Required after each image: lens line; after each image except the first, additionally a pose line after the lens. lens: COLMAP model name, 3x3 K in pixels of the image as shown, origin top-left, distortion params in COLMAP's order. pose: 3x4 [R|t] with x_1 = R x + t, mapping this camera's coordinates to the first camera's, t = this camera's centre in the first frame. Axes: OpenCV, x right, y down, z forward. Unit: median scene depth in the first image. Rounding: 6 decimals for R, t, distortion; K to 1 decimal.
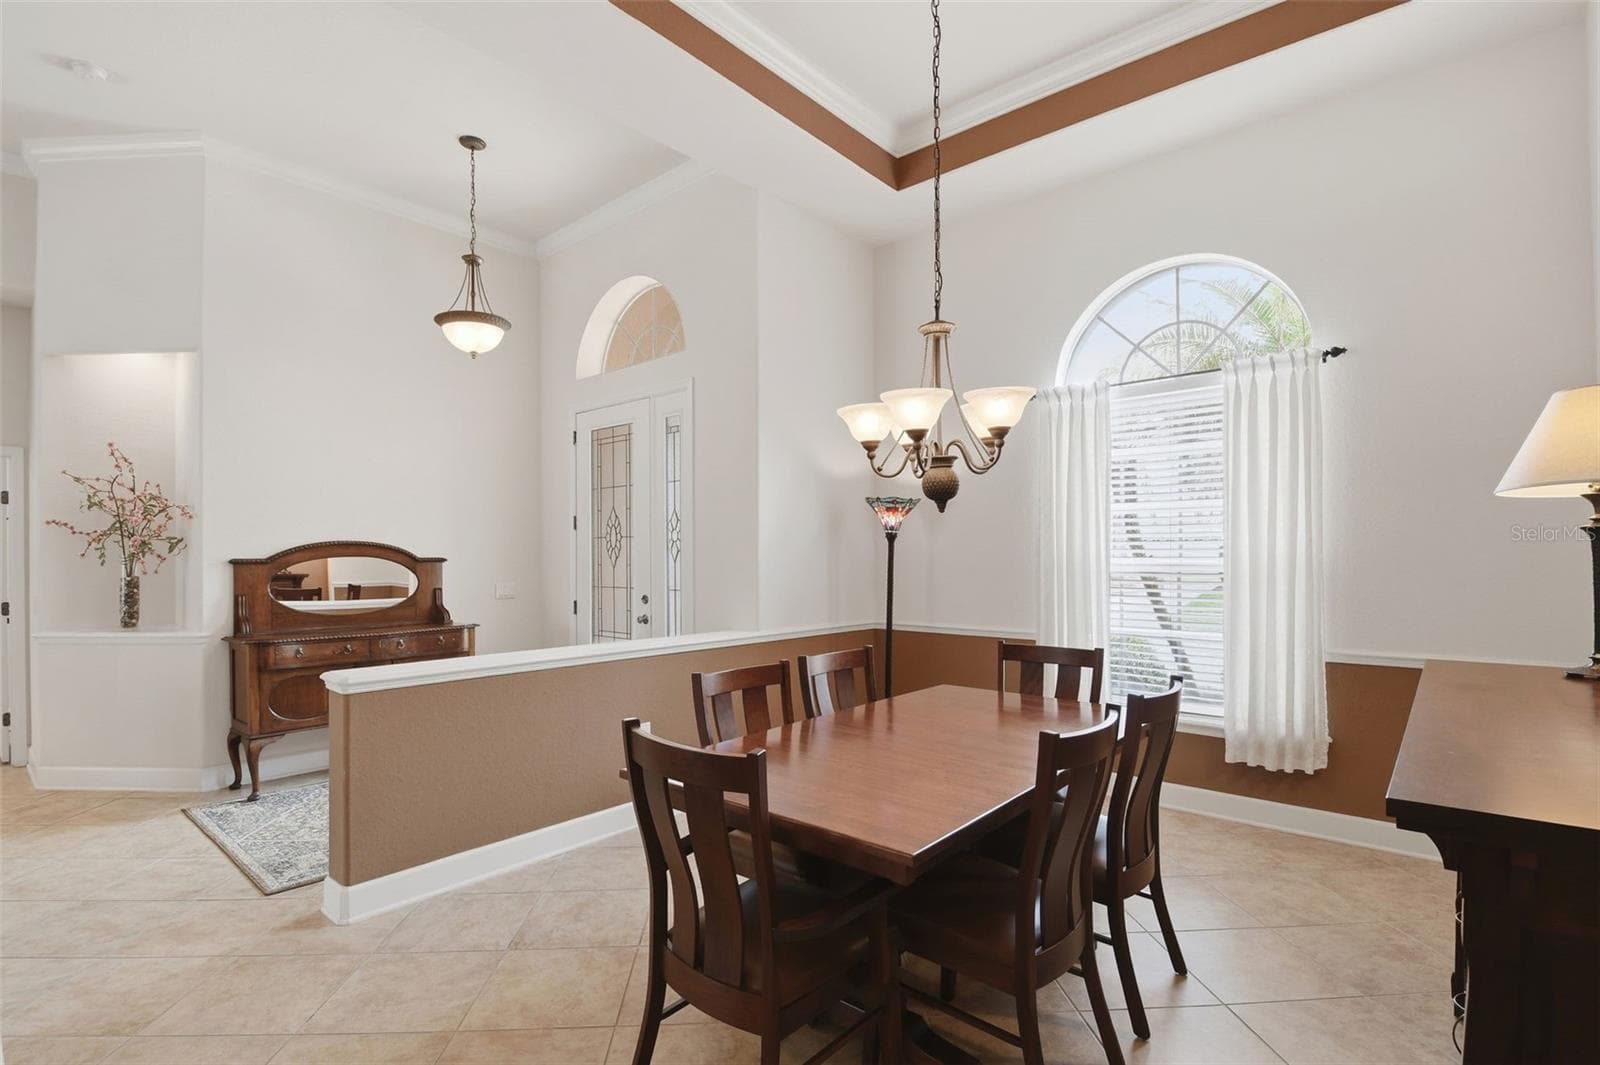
lens RADIAL K [[756.6, 0, 795.3], [0, 756.6, 547.7], [0, 0, 1]] dist [-0.012930, -0.003795]
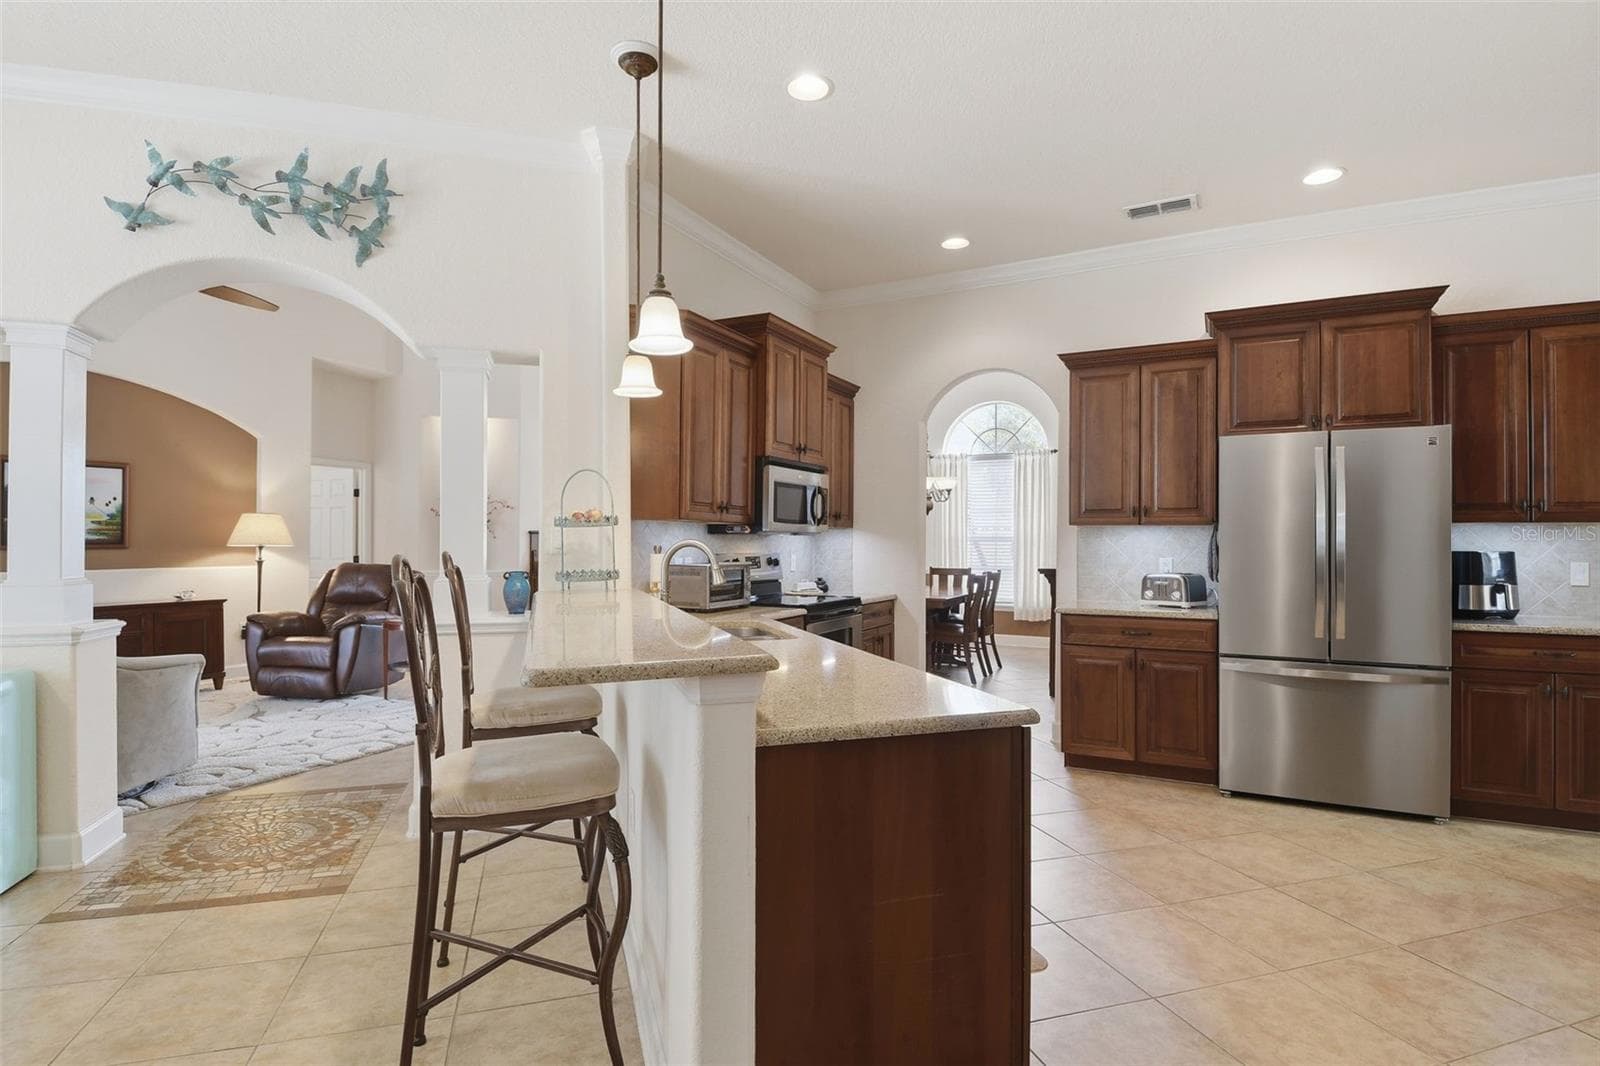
lens RADIAL K [[823.6, 0, 815.4], [0, 823.6, 530.5], [0, 0, 1]] dist [-0.008746, -0.012564]
pose [[0.961775, 0.009655, 0.273672, -1.112397], [-0.008004, 0.999942, -0.007150, 0.040460], [-0.273725, 0.004686, 0.961796, -1.983999]]
